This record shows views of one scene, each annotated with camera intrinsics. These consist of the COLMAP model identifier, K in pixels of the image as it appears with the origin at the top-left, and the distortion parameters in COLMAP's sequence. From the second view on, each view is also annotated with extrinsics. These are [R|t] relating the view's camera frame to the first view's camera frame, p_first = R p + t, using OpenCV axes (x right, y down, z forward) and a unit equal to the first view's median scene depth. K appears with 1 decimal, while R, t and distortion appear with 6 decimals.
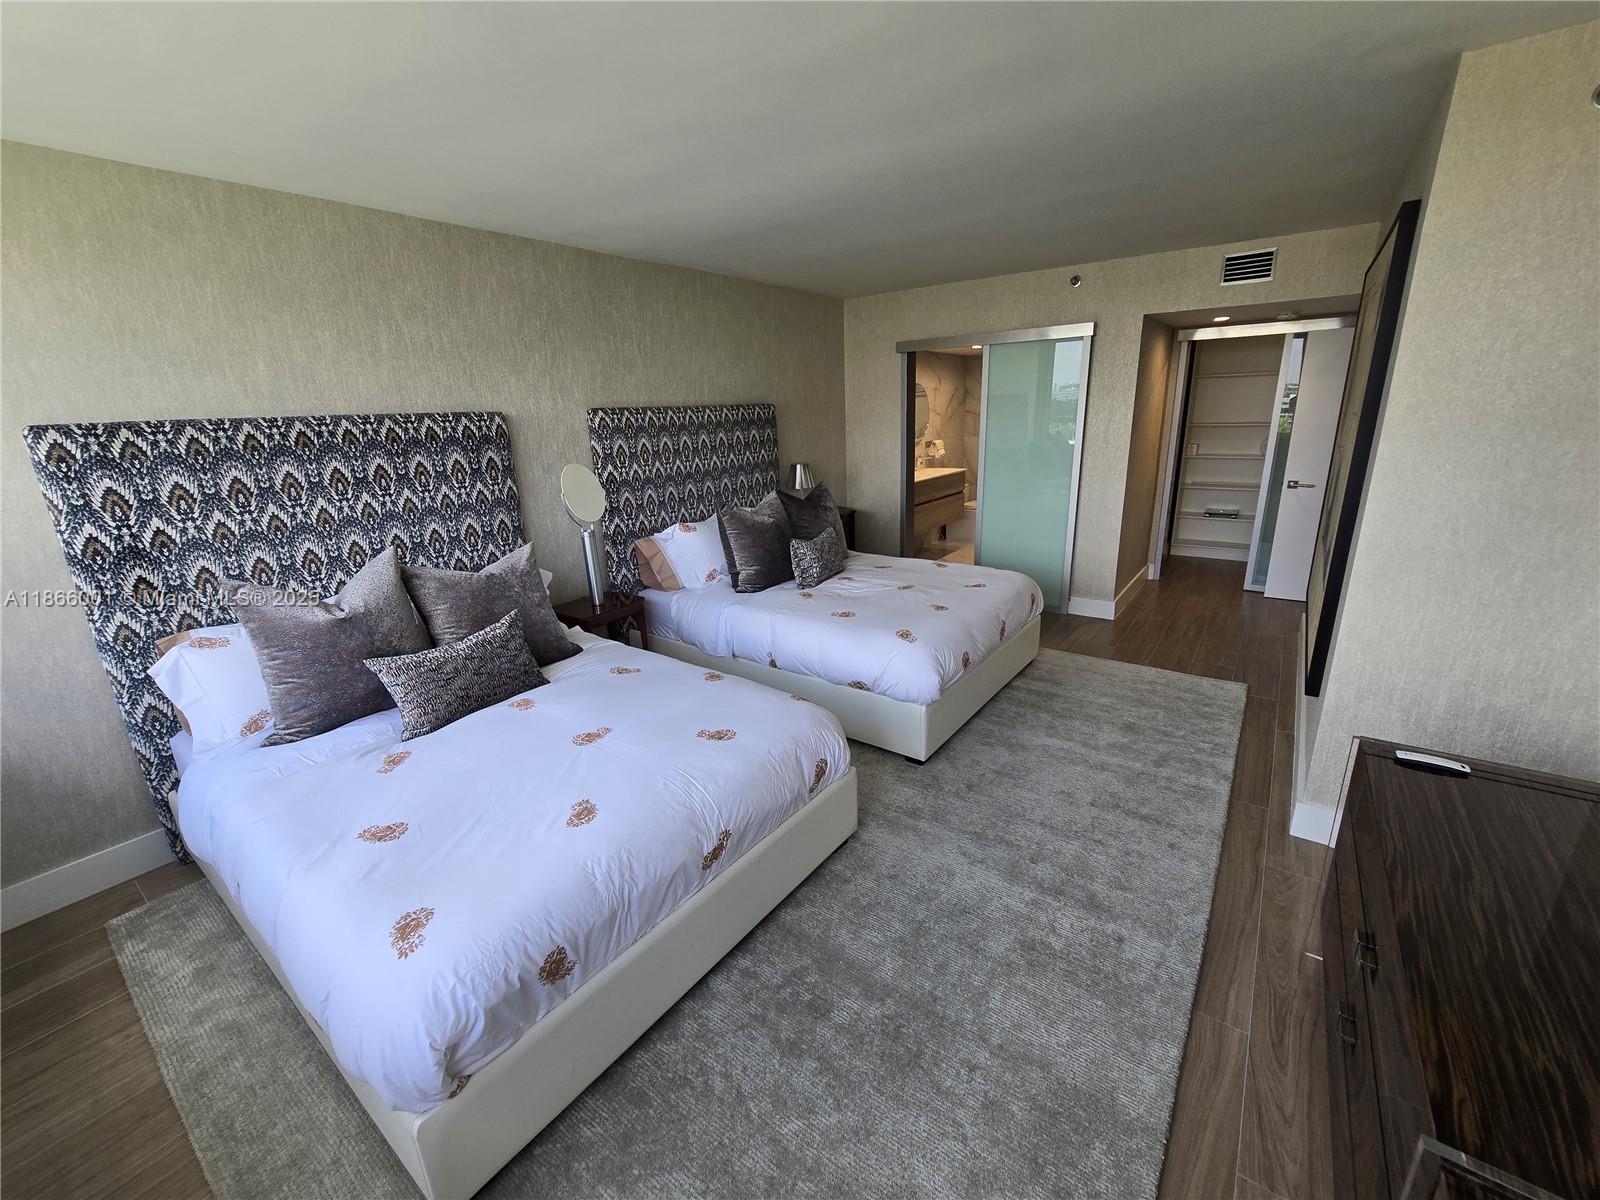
lens RADIAL K [[654.2, 0, 802.3], [0, 654.2, 599.4], [0, 0, 1]] dist [0.001458, -0.000552]
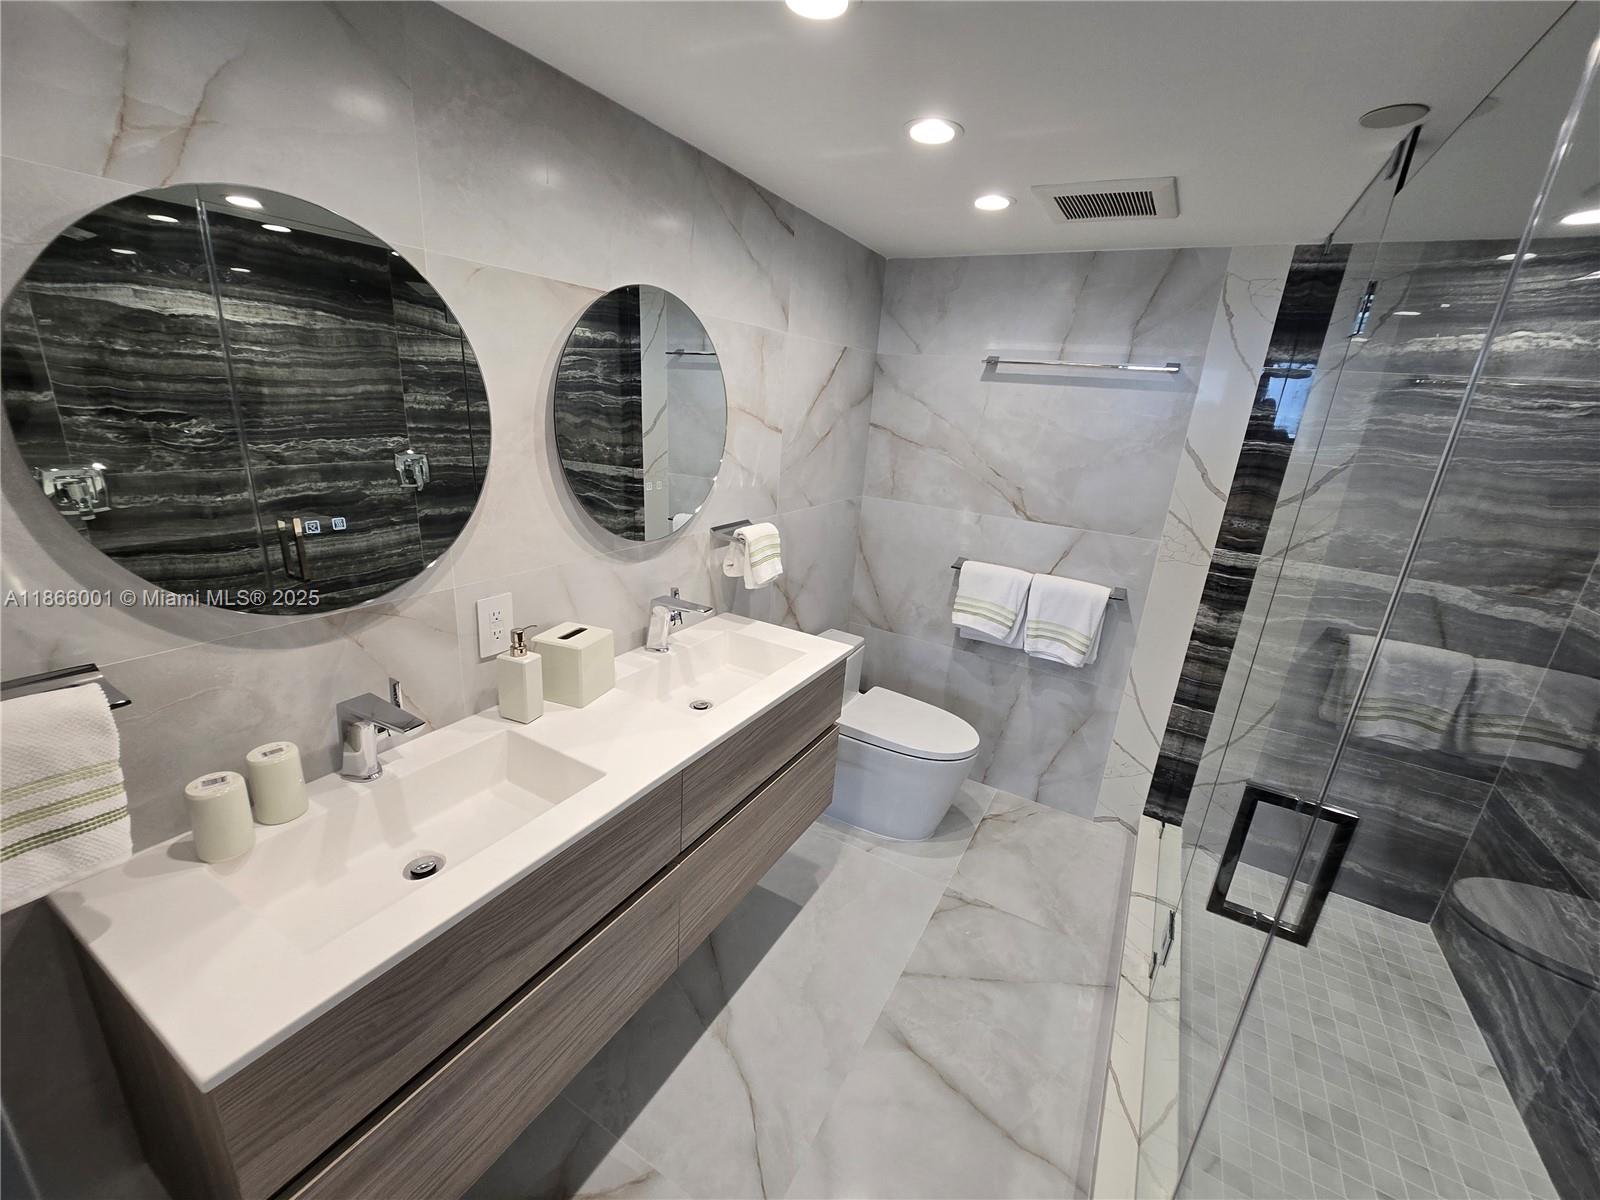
lens RADIAL K [[654.2, 0, 803.0], [0, 654.2, 599.0], [0, 0, 1]] dist [0.001458, -0.000552]
pose [[0.986576, 0.077271, 0.143861, 0.325379], [-0.077827, 0.996965, -0.001768, -0.367068], [-0.143561, -0.009452, 0.989596, 1.256977]]
